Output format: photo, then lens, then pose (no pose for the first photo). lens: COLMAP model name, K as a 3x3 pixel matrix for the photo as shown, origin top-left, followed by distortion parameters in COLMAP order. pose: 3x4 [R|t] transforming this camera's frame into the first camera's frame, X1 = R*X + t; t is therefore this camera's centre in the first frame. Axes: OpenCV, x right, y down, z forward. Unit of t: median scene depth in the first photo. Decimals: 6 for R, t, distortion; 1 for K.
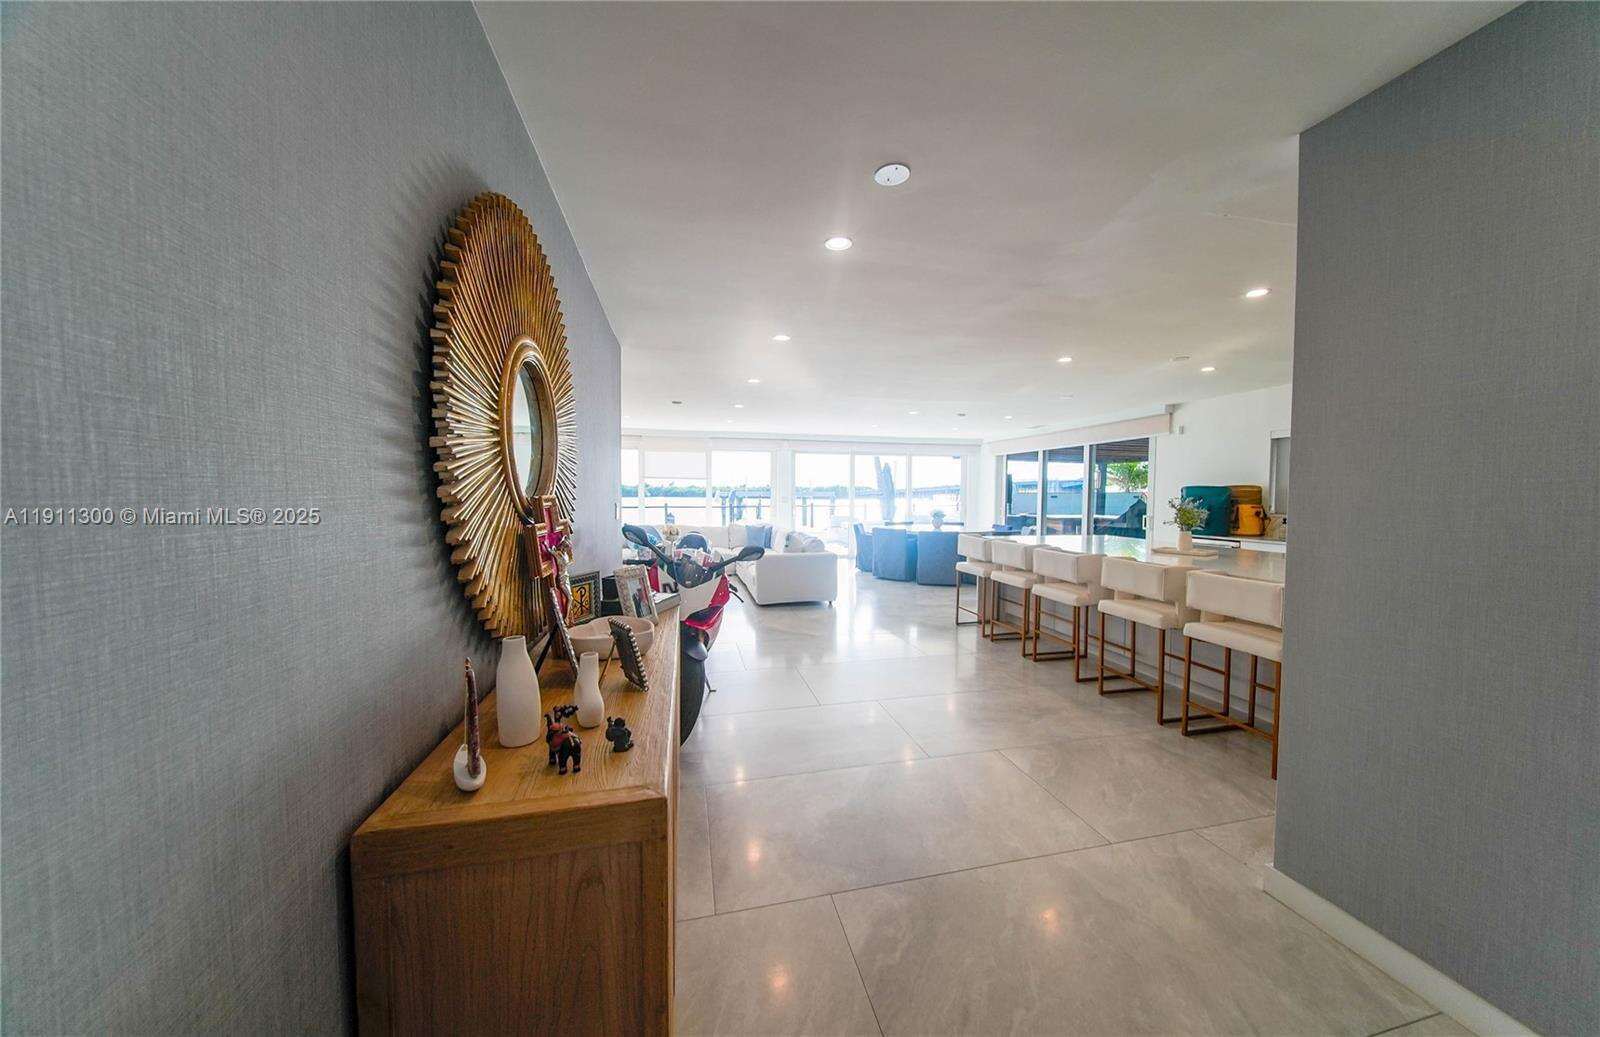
lens RADIAL K [[513.0, 0, 799.9], [0, 513.0, 519.0], [0, 0, 1]] dist [-0.000609, -0.000017]
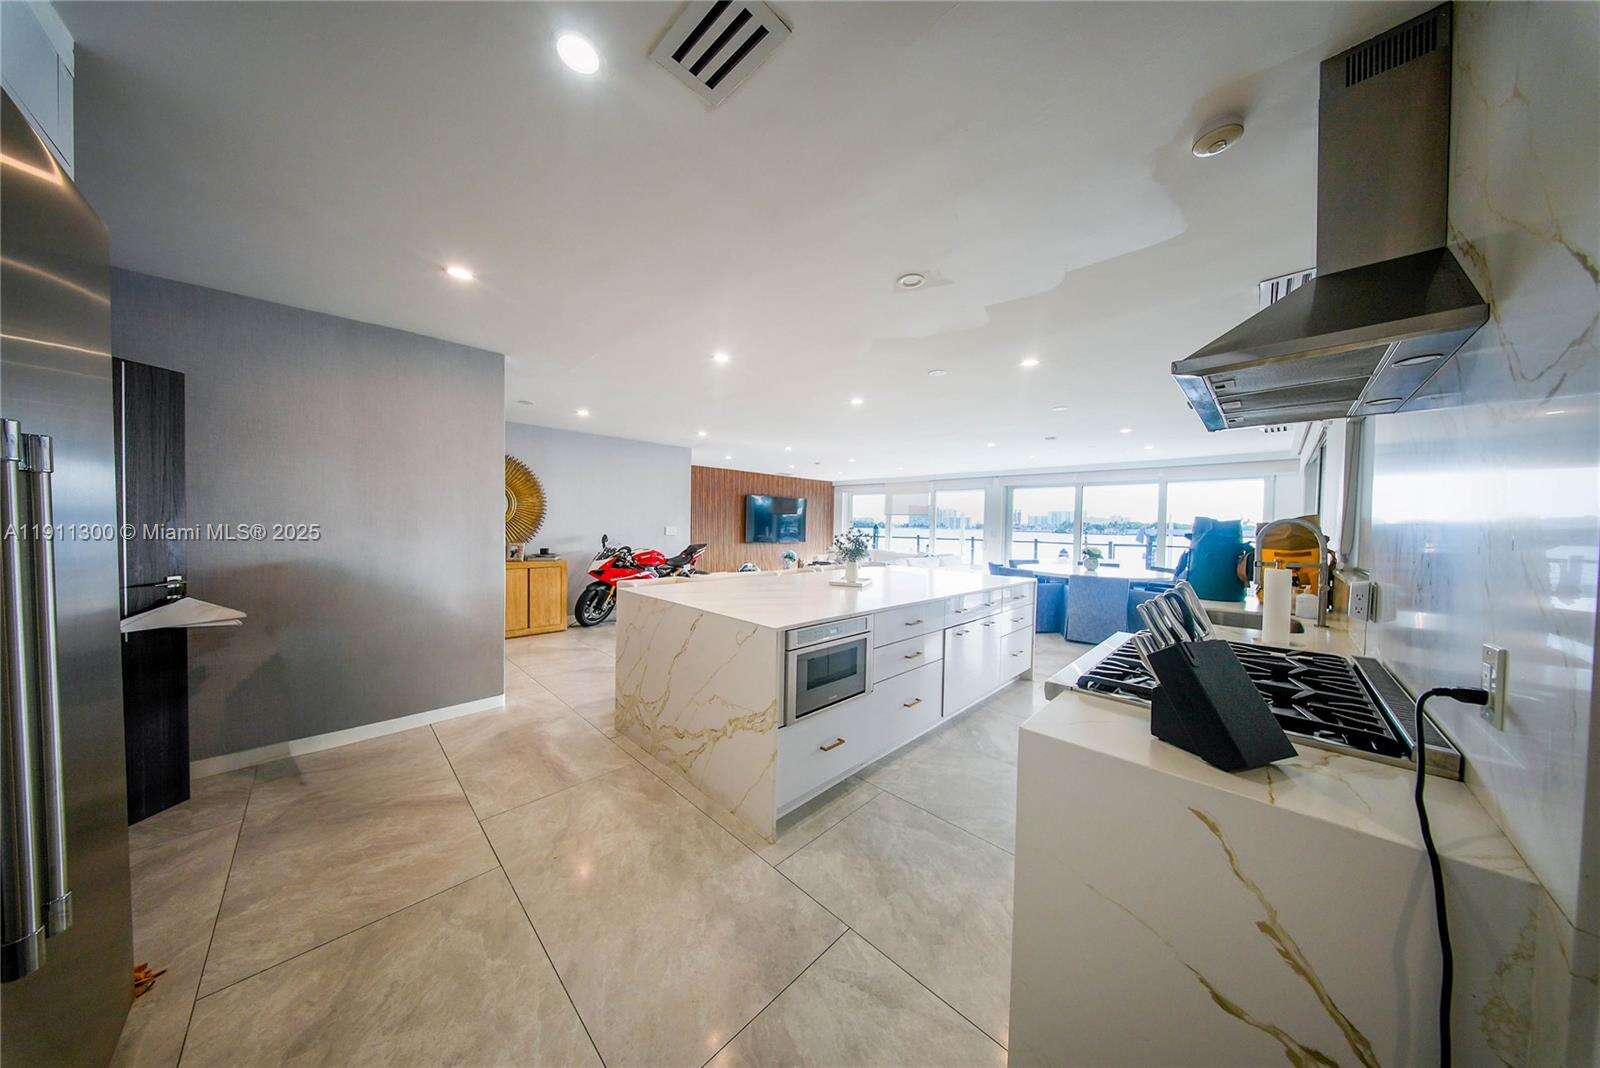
lens RADIAL K [[472.3, 0, 797.4], [0, 472.3, 536.0], [0, 0, 1]] dist [0.000512, -0.000014]
pose [[0.530977, 0.029638, -0.846868, 0.864343], [-0.060545, 0.998161, -0.003028, -0.009243], [0.845221, 0.052881, 0.531794, 0.238967]]
